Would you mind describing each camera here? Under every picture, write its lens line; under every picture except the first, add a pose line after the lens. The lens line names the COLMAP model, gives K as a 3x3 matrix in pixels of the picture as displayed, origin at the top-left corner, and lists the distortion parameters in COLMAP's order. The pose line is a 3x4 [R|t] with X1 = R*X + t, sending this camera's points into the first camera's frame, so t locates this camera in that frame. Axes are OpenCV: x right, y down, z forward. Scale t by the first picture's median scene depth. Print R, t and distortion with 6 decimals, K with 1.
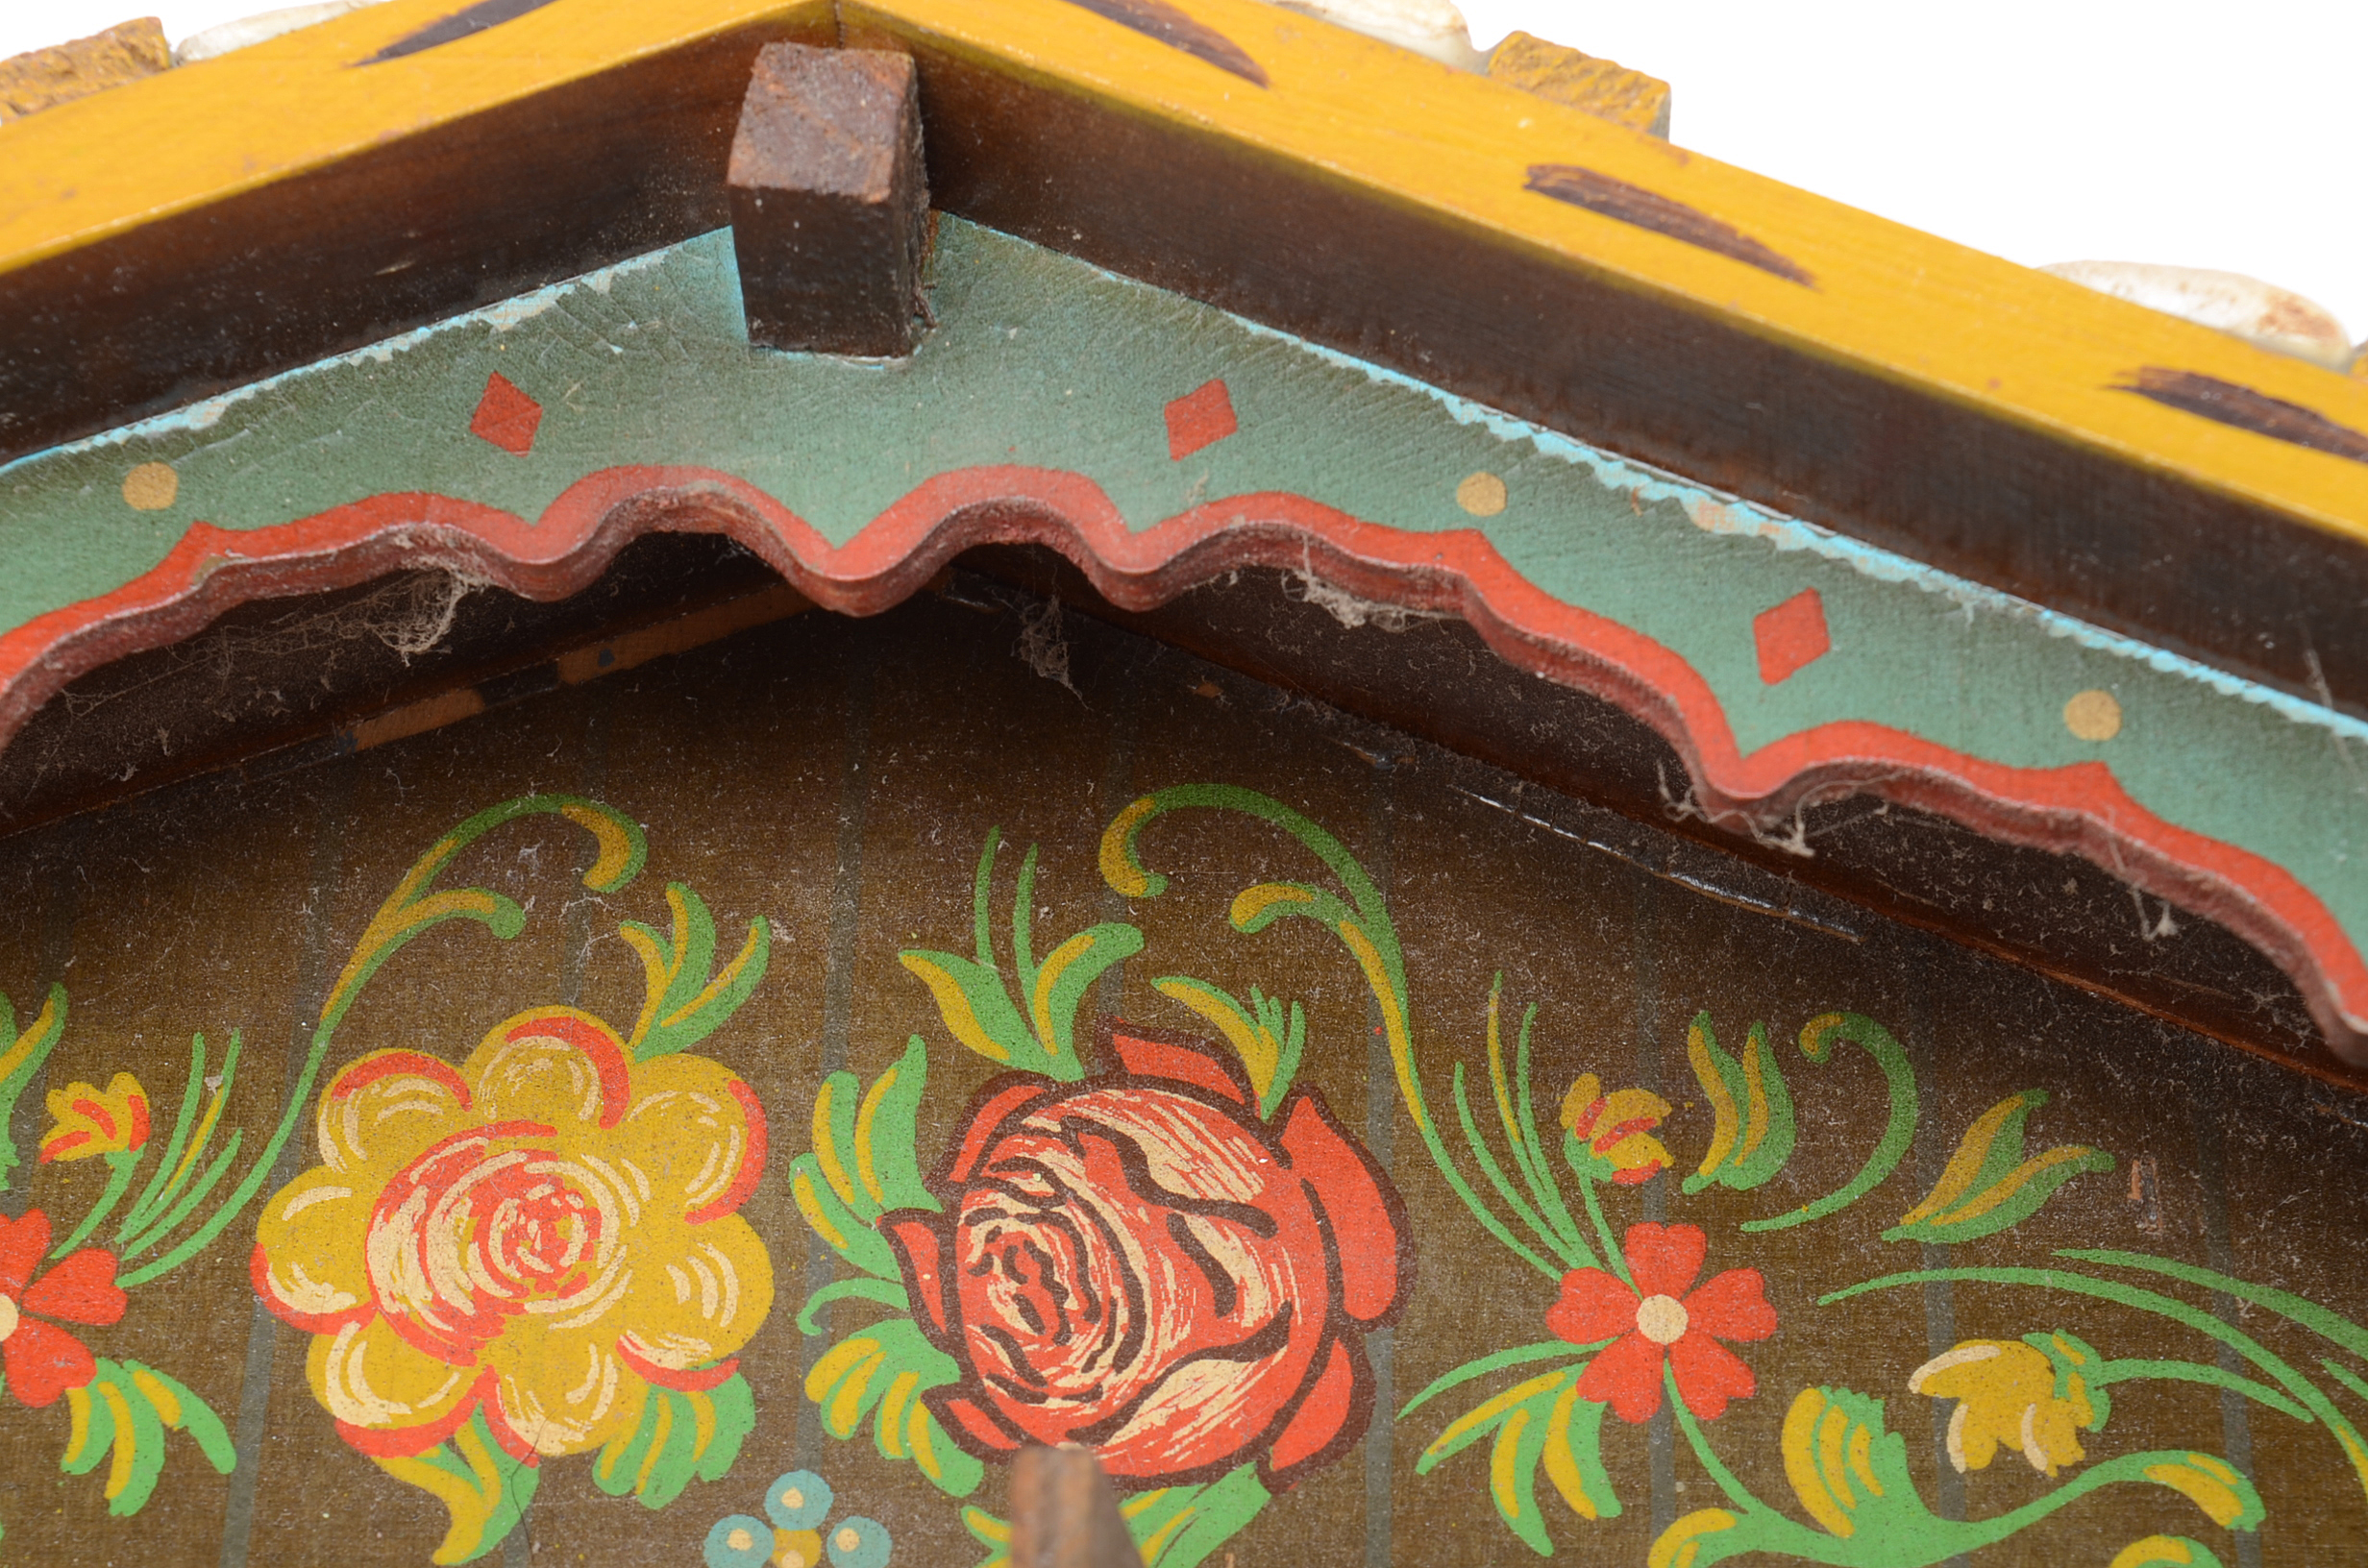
lens RADIAL K [[5281.4, 0, 1183.9], [0, 5281.4, 776.5], [0, 0, 1]] dist [-0.031677, 0.000000]
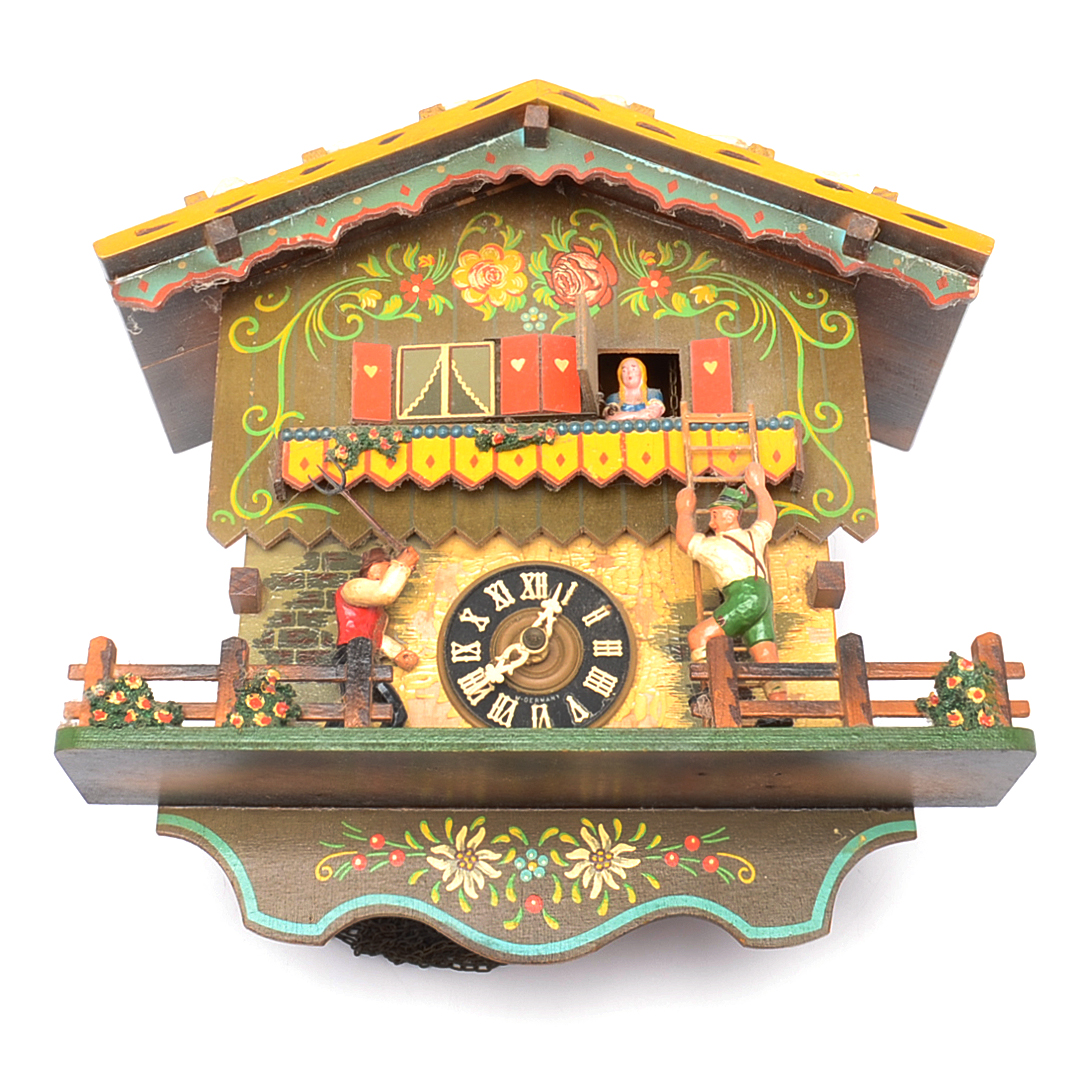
lens RADIAL K [[1992.5, 0, 414.5], [0, 1992.5, 431.7], [0, 0, 1]] dist [-0.013858, 0.000000]
pose [[0.999779, -0.019247, -0.008402, -0.211229], [0.020049, 0.993841, 0.108983, 0.002901], [0.006252, -0.109128, 0.994008, -1.666477]]
